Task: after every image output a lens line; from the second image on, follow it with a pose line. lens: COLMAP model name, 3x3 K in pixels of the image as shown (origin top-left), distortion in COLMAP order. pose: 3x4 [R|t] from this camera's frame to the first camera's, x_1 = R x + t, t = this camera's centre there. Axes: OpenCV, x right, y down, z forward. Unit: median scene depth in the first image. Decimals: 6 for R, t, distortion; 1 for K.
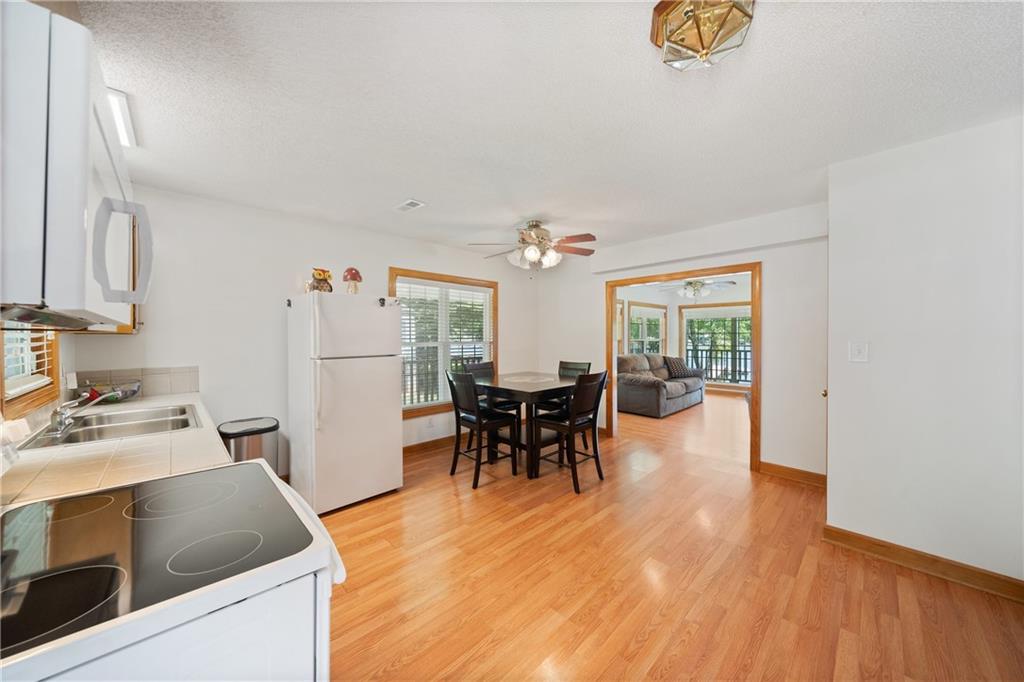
lens RADIAL K [[351.6, 0, 507.0], [0, 351.6, 336.9], [0, 0, 1]] dist [-0.006693, 0.000149]
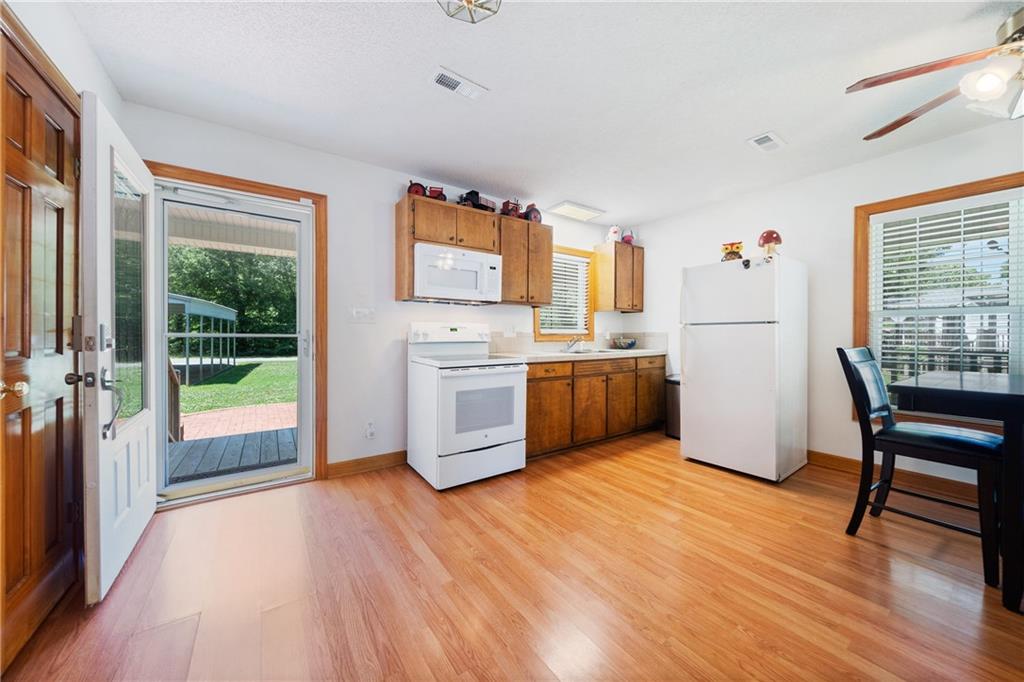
lens RADIAL K [[351.6, 0, 502.9], [0, 351.6, 334.0], [0, 0, 1]] dist [-0.006693, 0.000149]
pose [[-0.158354, 0.003823, -0.987375, 0.724499], [0.000094, 0.999993, 0.003857, 0.088325], [0.987382, 0.000518, -0.158353, 0.578455]]
